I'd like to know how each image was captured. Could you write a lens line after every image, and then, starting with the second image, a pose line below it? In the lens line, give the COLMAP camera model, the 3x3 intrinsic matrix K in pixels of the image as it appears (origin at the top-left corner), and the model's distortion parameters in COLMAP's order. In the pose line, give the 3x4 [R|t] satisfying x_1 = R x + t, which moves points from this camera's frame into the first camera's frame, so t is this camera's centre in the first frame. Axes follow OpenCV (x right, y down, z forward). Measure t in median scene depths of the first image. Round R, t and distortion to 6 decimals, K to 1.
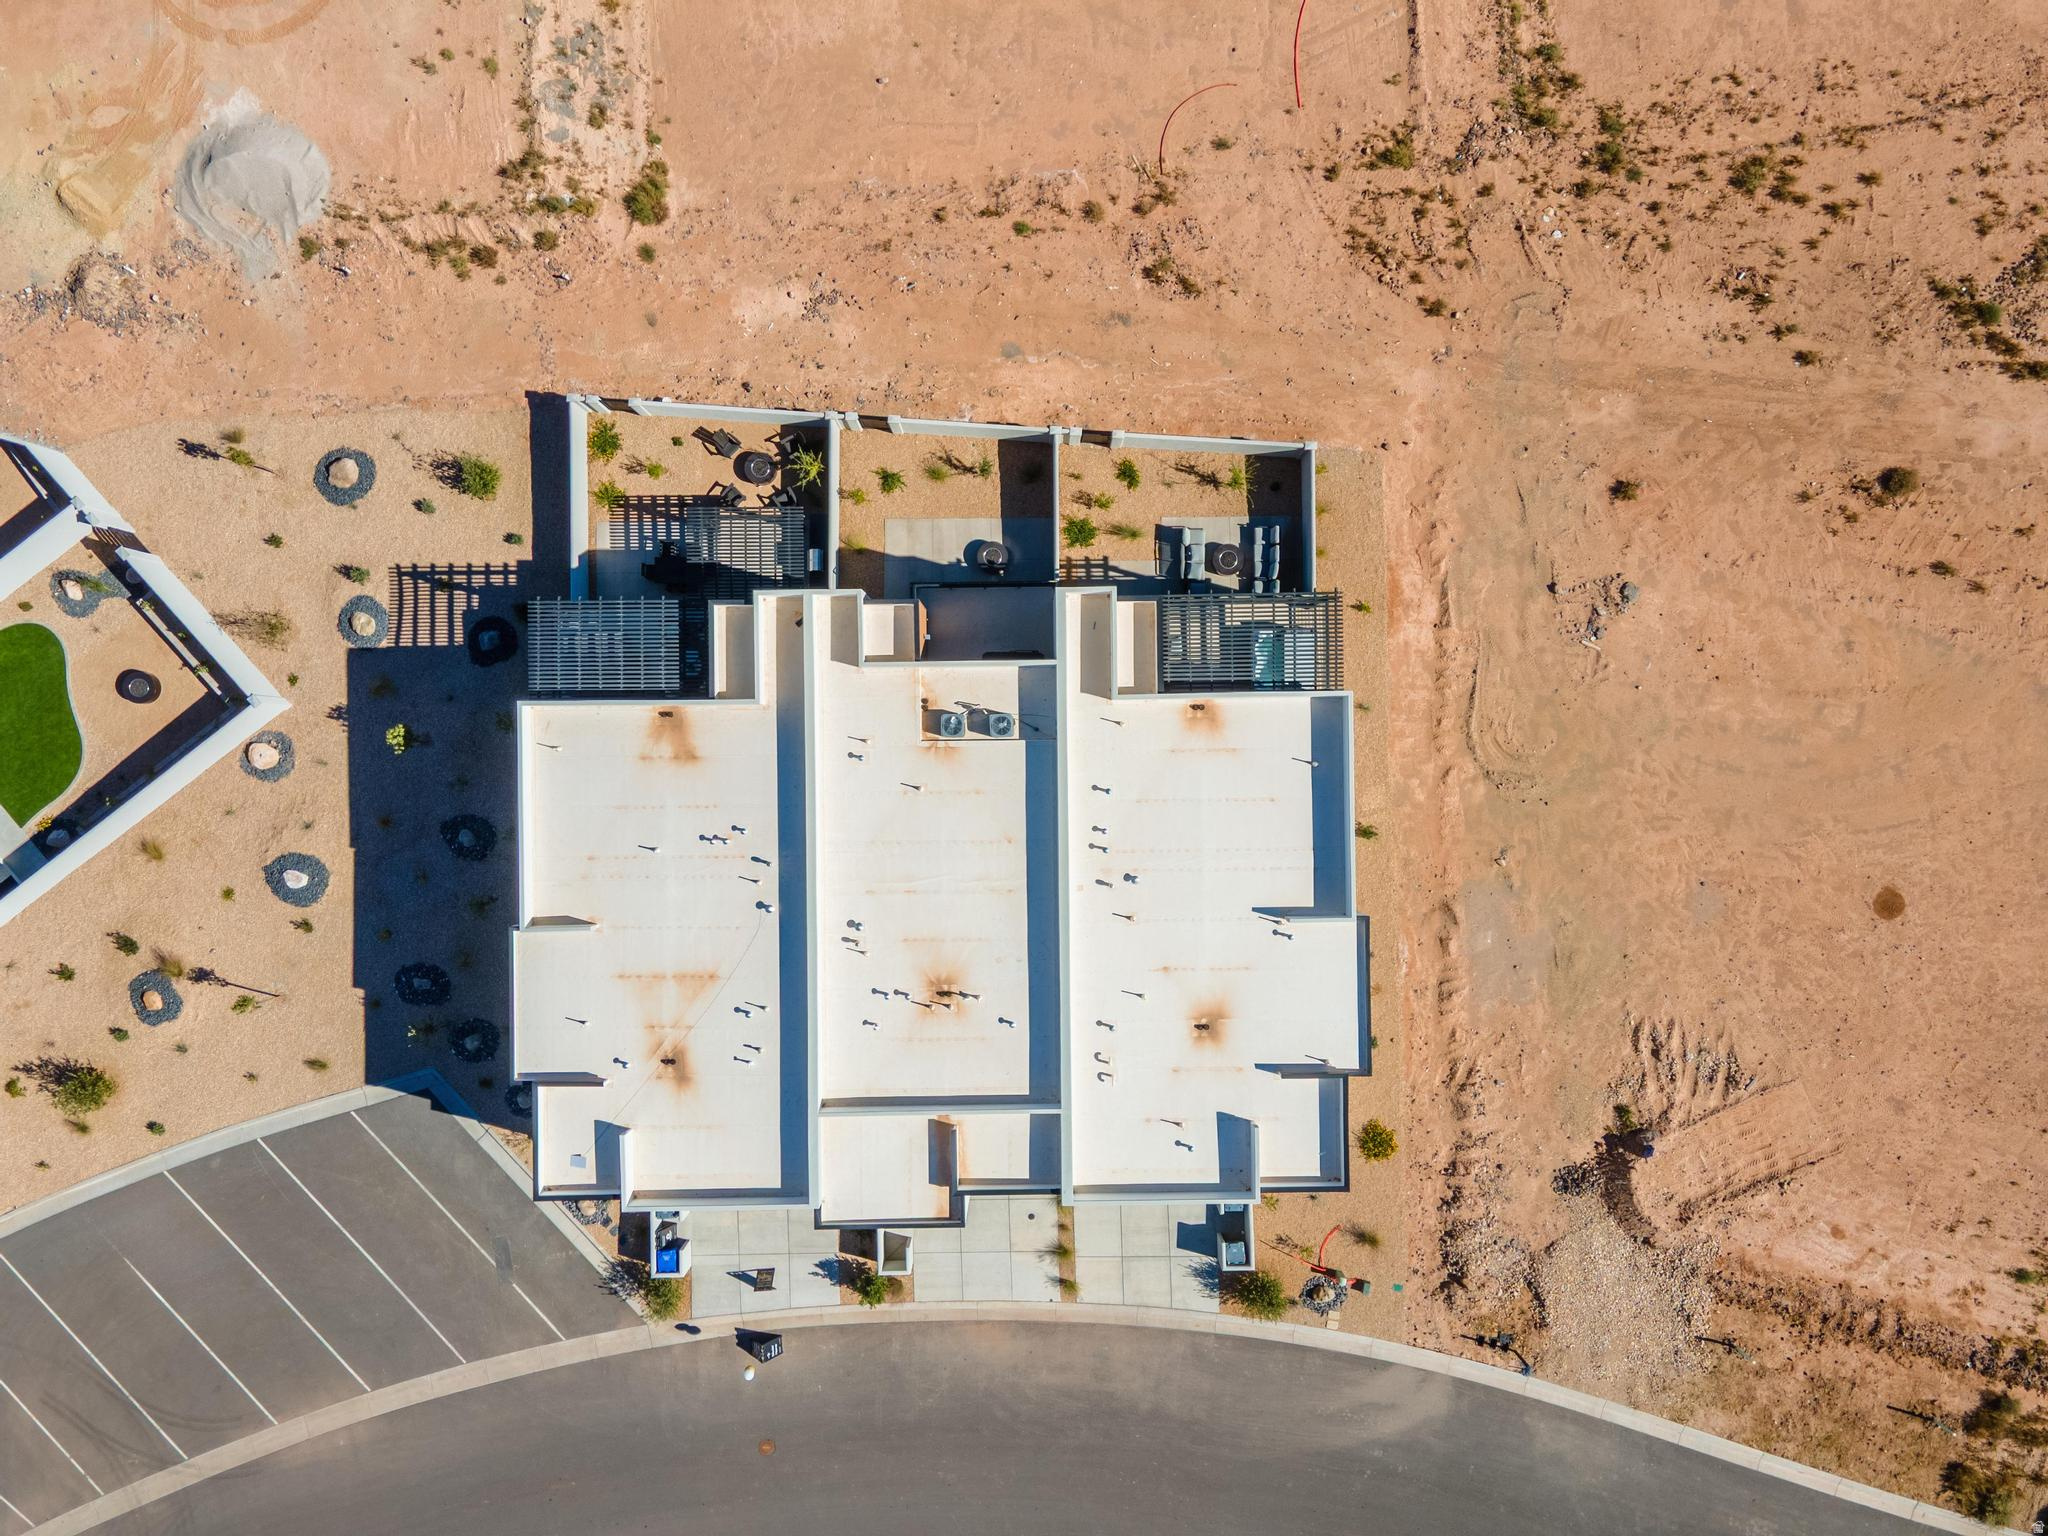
lens RADIAL K [[1487.4, 0, 1028.0], [0, 1487.4, 757.6], [0, 0, 1]] dist [0.034912, -0.001994]
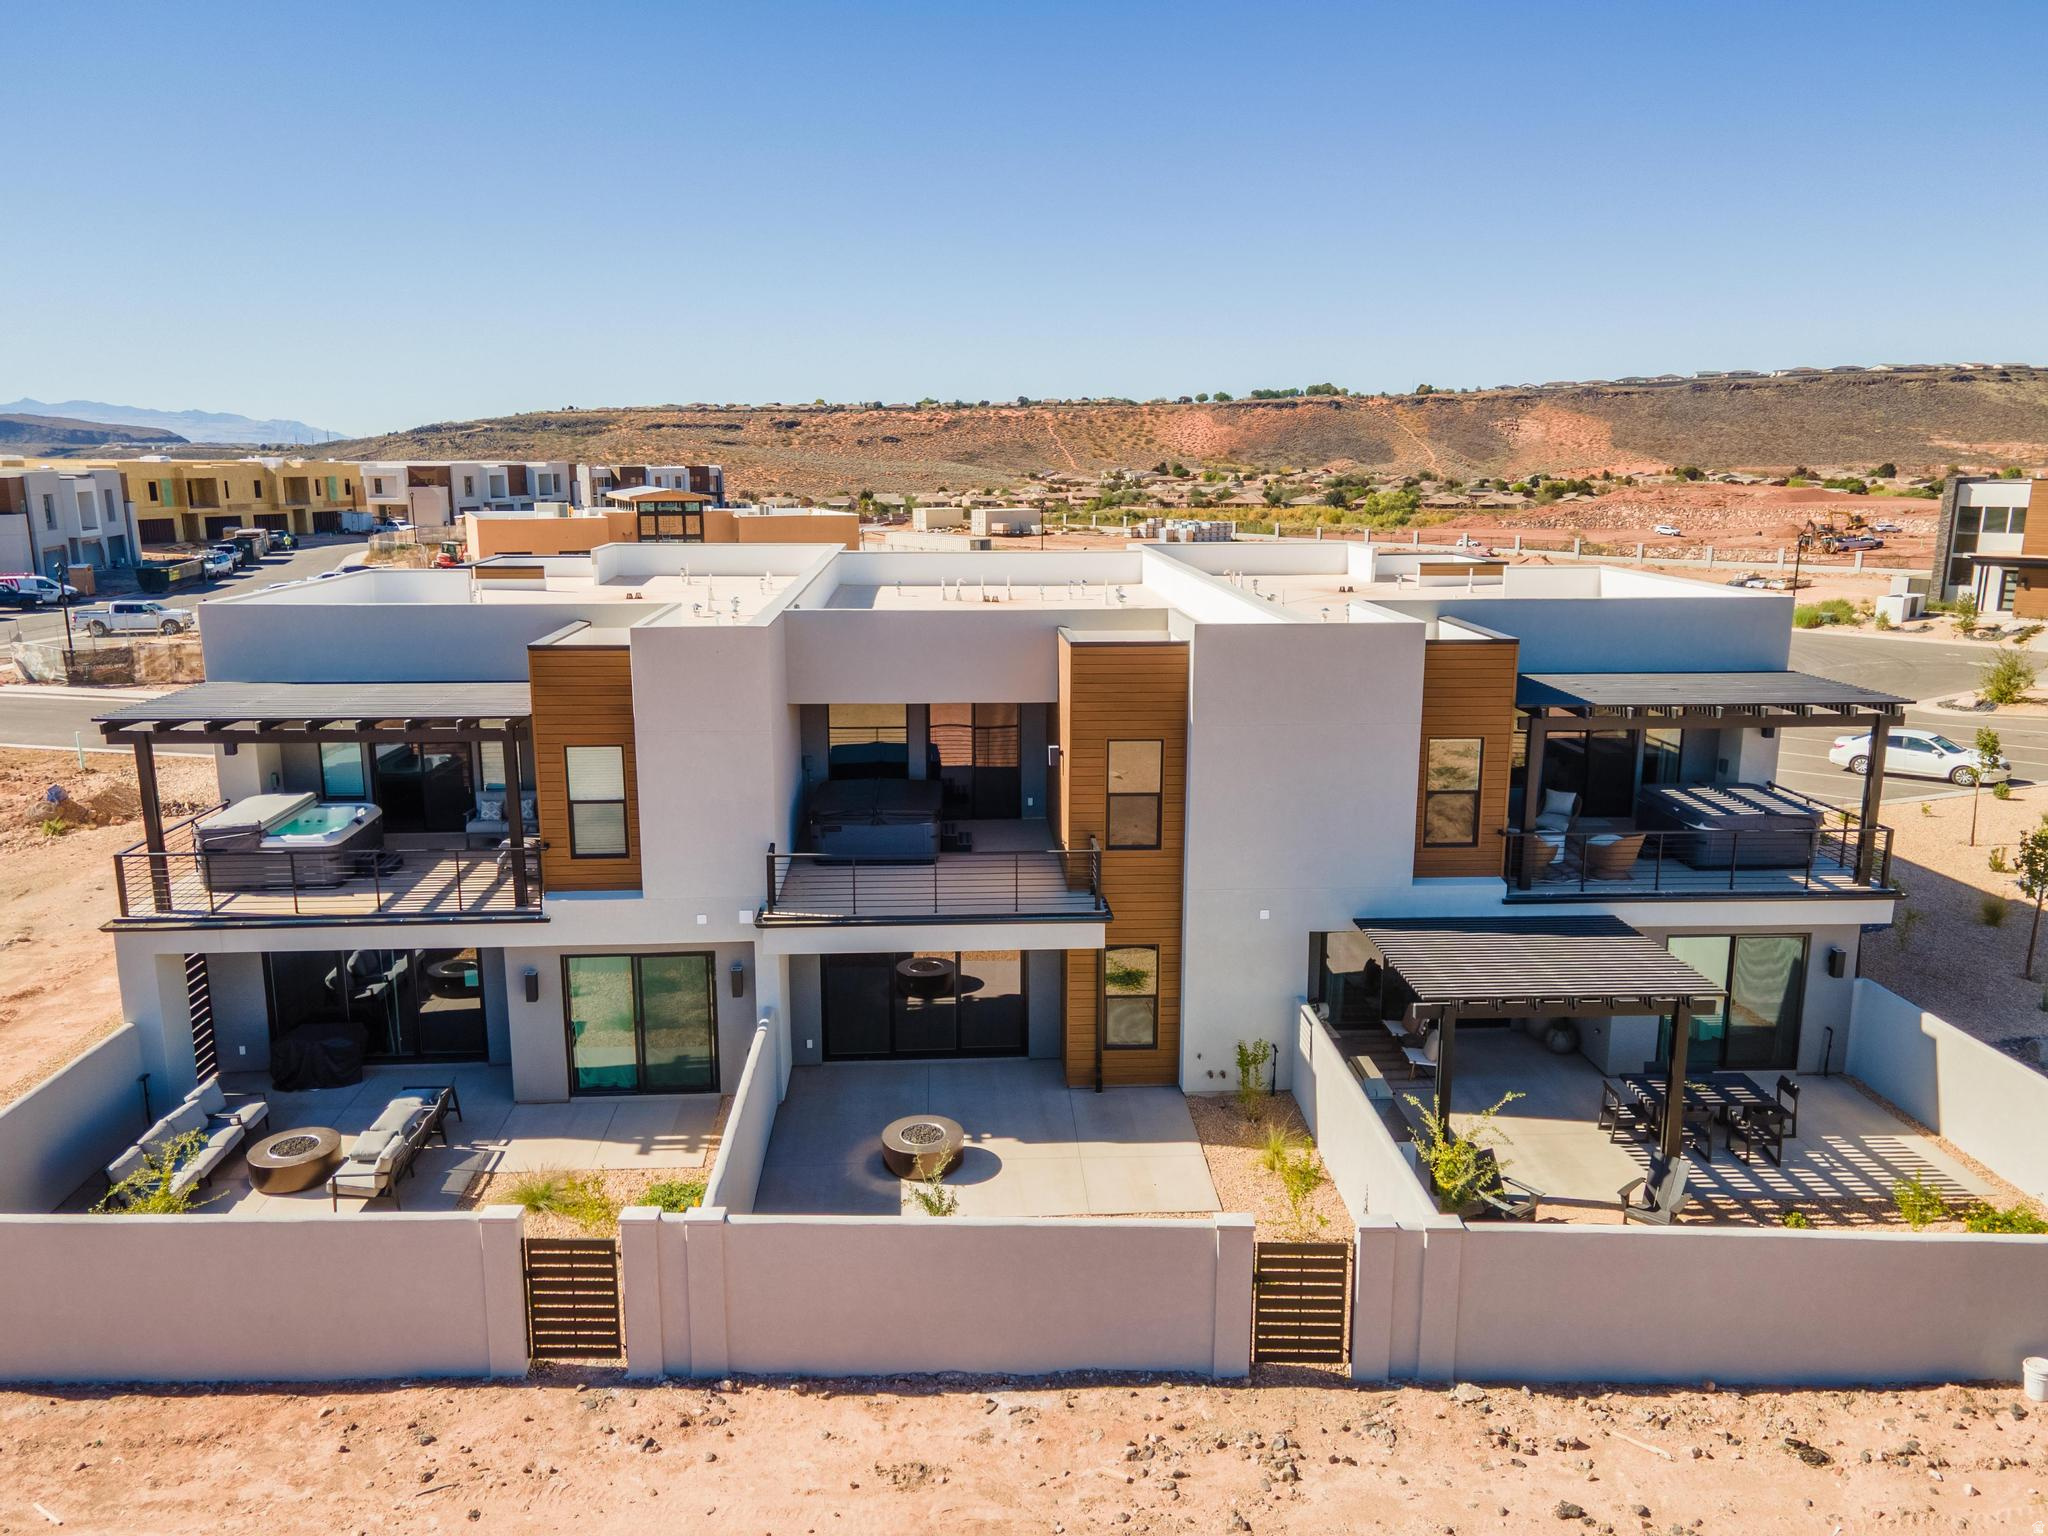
lens RADIAL K [[1487.8, 0, 1024.0], [0, 1487.8, 768.0], [0, 0, 1]] dist [0.029766, 0.032636]
pose [[-0.998823, 0.010461, -0.047370, -0.032211], [-0.048494, -0.189710, 0.980642, -0.496285], [0.001272, 0.981784, 0.189994, 0.827693]]
